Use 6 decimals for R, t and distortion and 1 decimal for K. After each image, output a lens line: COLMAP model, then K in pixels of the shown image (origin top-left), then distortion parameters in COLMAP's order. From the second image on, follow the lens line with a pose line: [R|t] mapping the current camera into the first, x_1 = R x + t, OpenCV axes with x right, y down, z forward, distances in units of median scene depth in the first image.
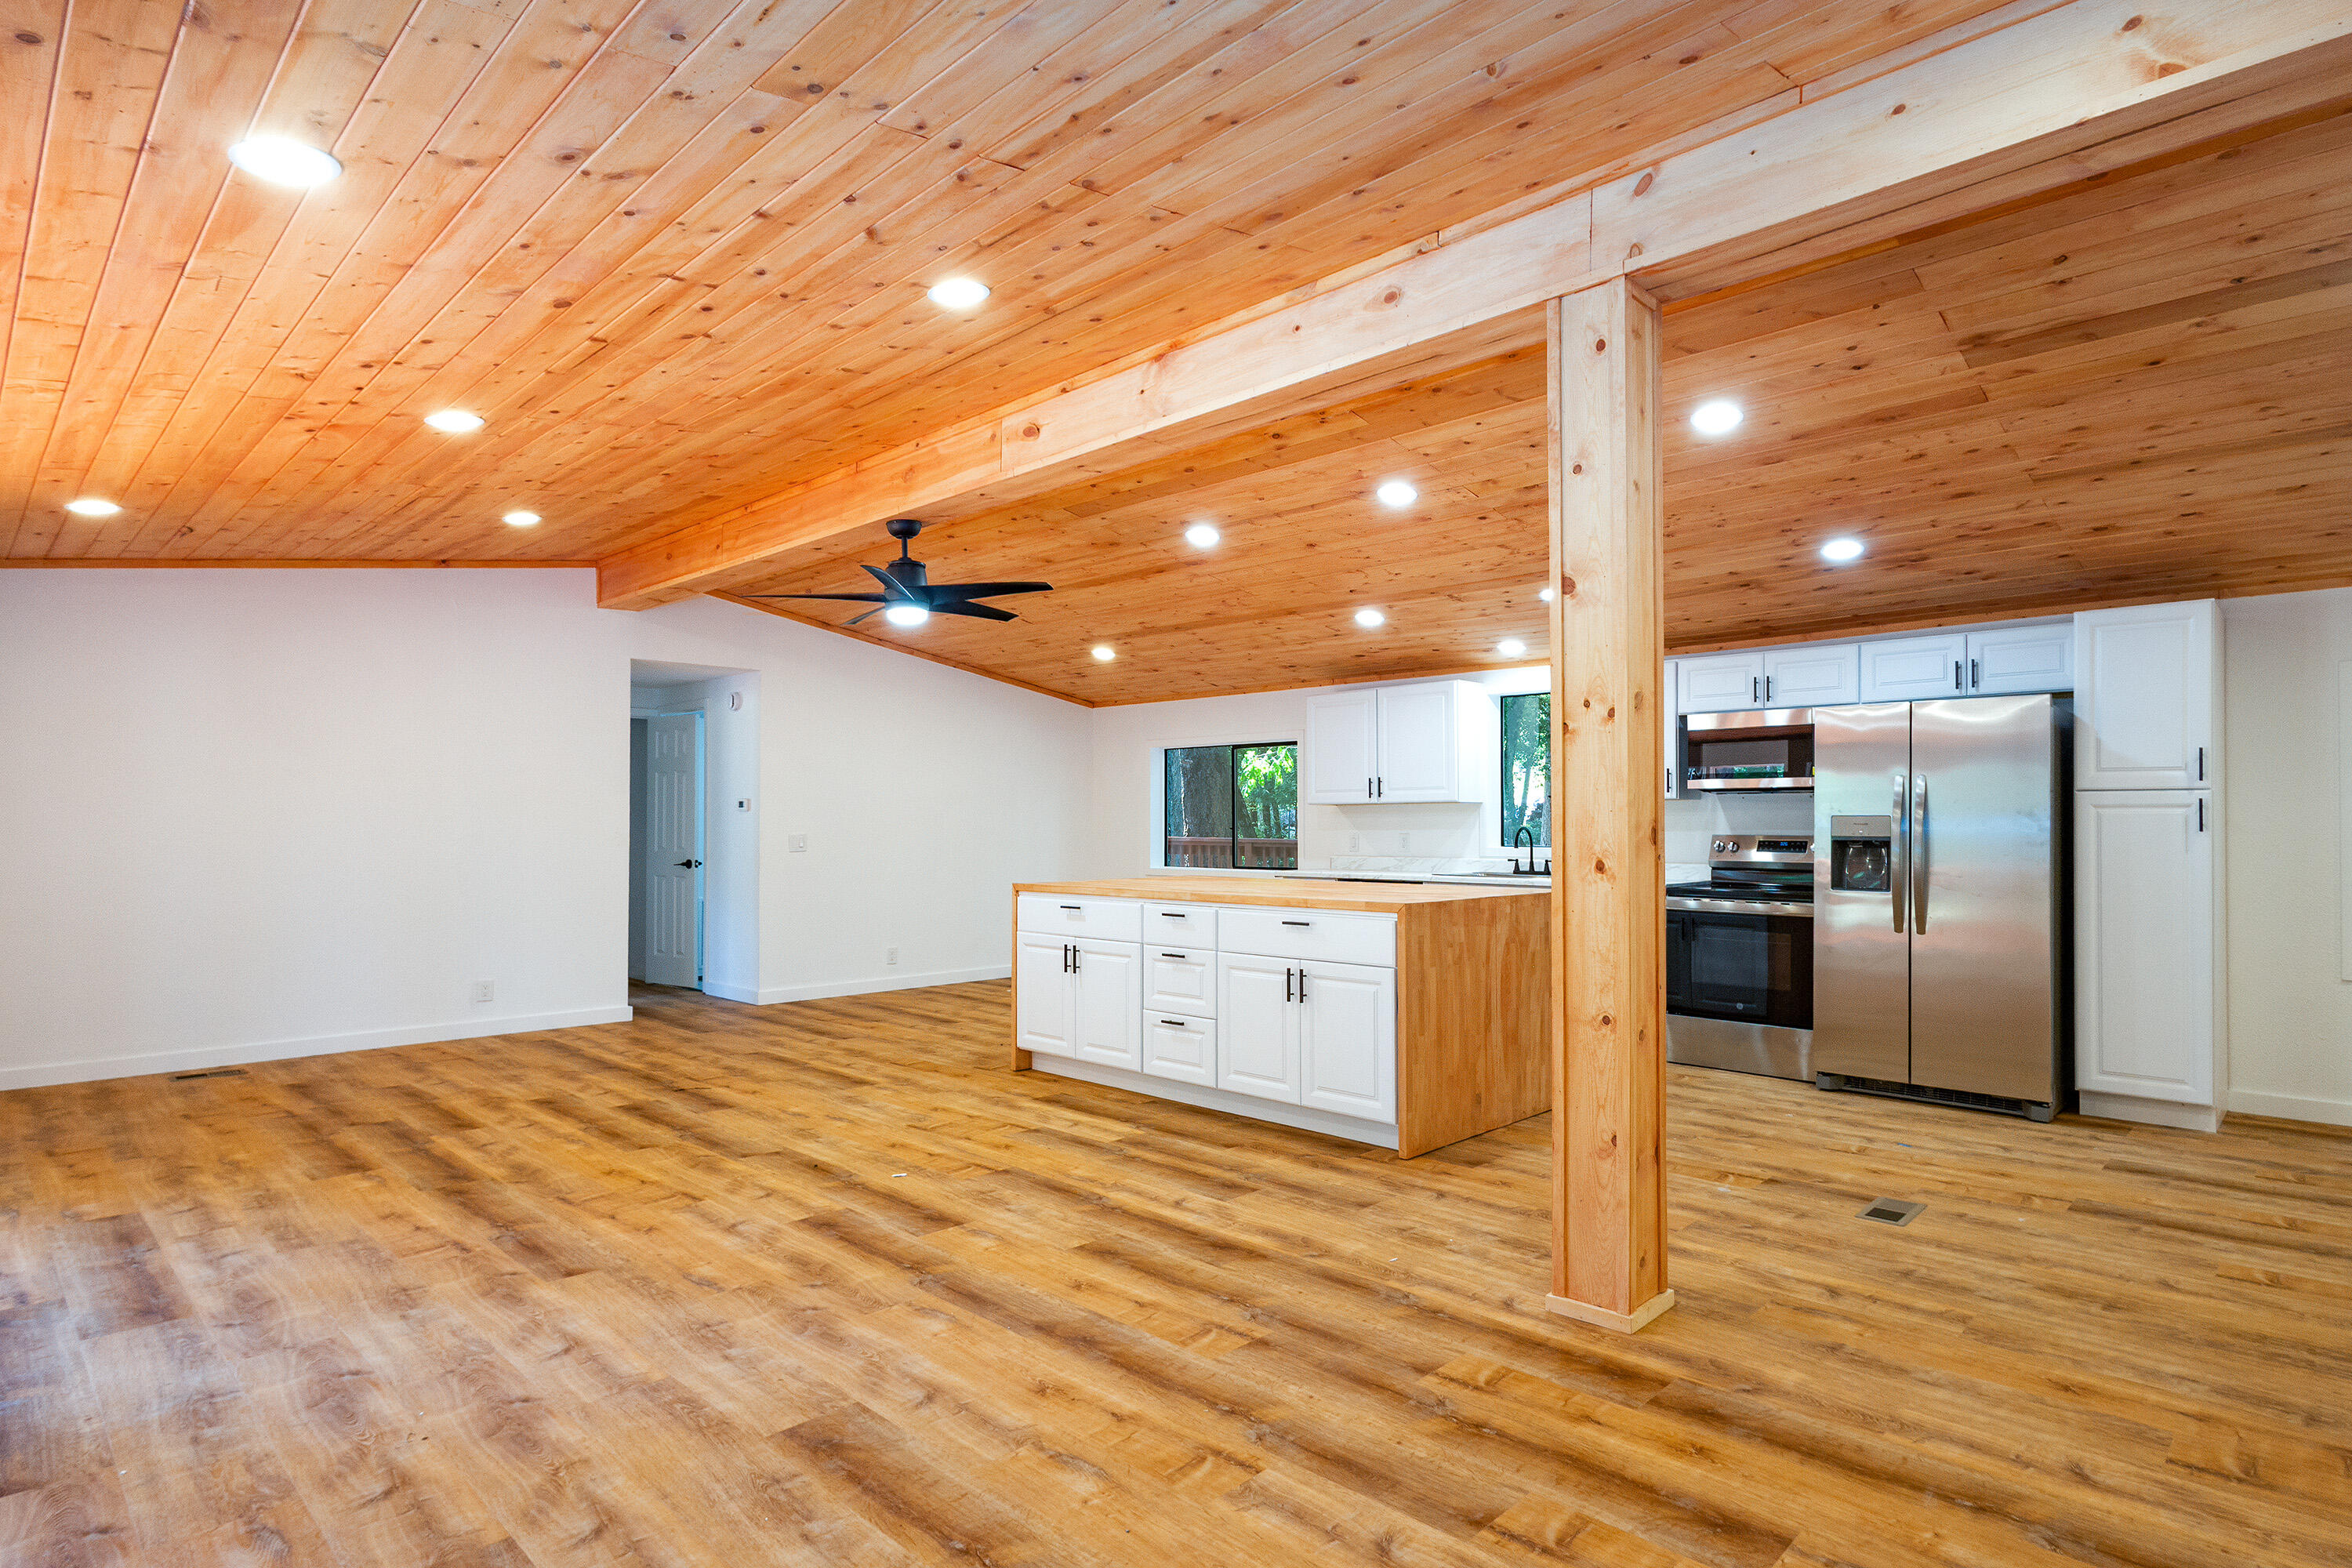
lens RADIAL K [[1151.9, 0, 1133.7], [0, 1151.9, 820.6], [0, 0, 1]] dist [0.005391, 0.002118]
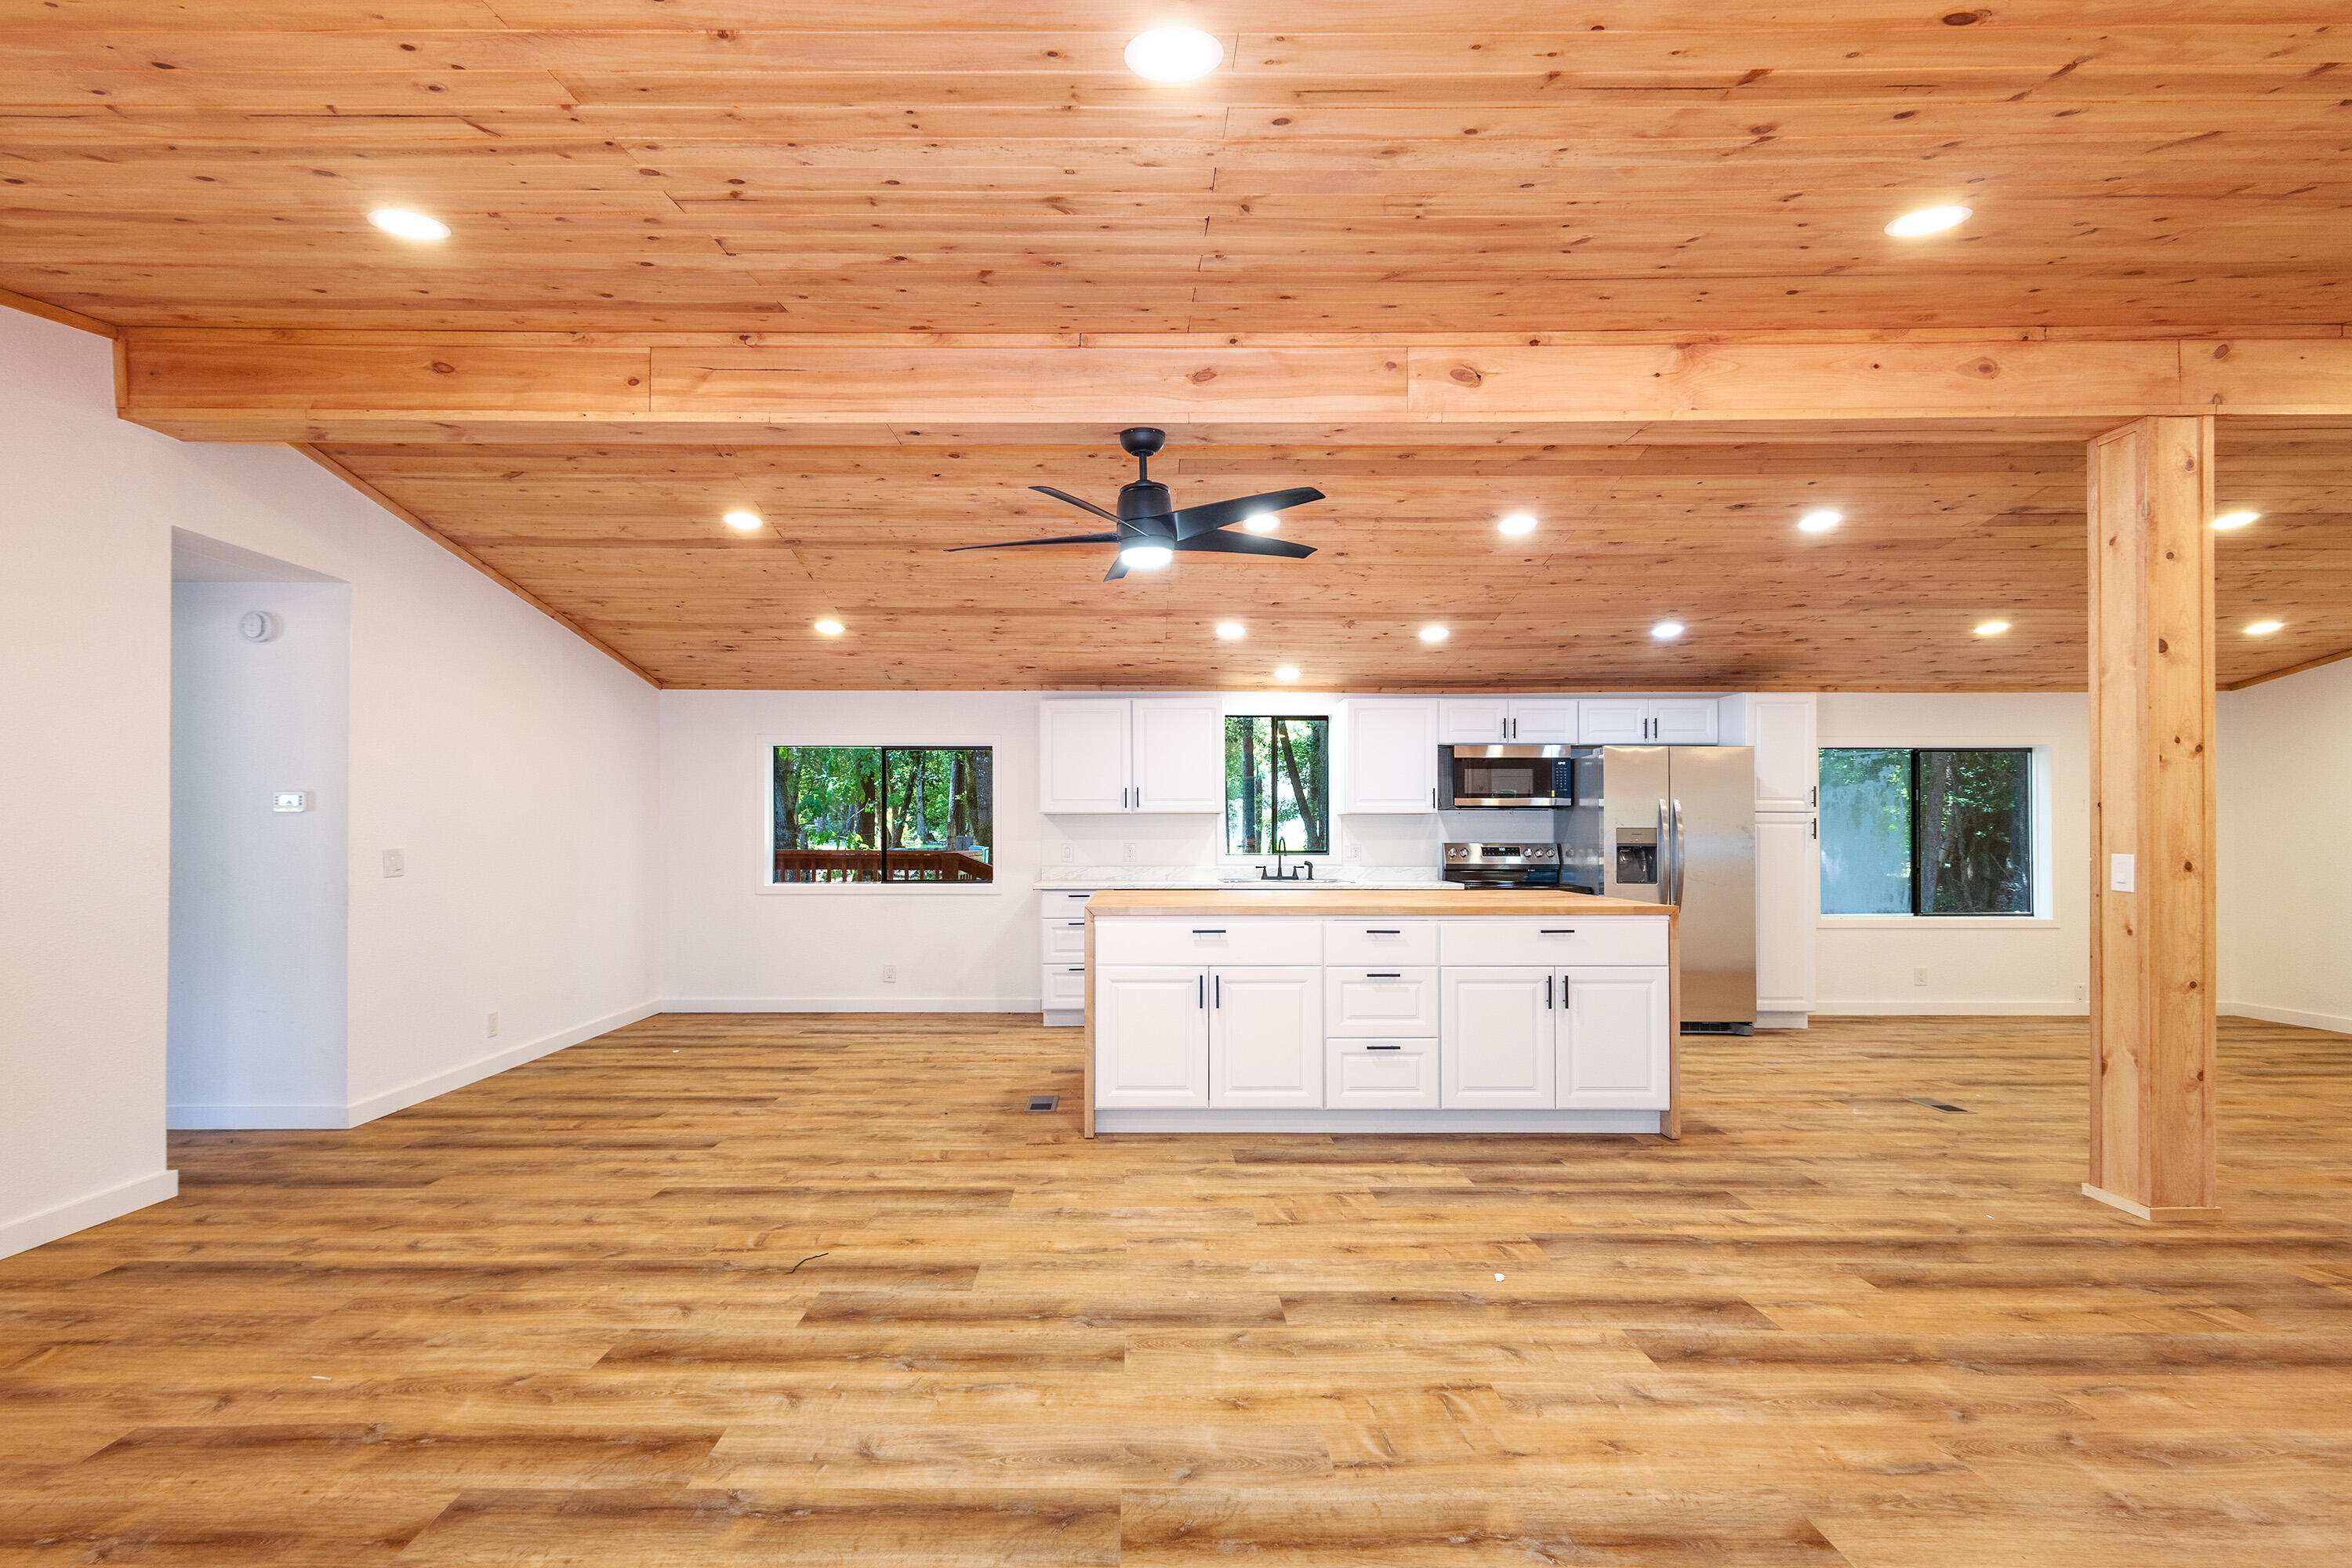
lens RADIAL K [[1085.8, 0, 1136.2], [0, 1085.8, 834.3], [0, 0, 1]] dist [0.003685, -0.000417]
pose [[0.734662, 0.001091, 0.678433, -0.863427], [-0.003171, 0.999993, 0.001825, 0.003261], [-0.678426, -0.003492, 0.734660, 0.603414]]
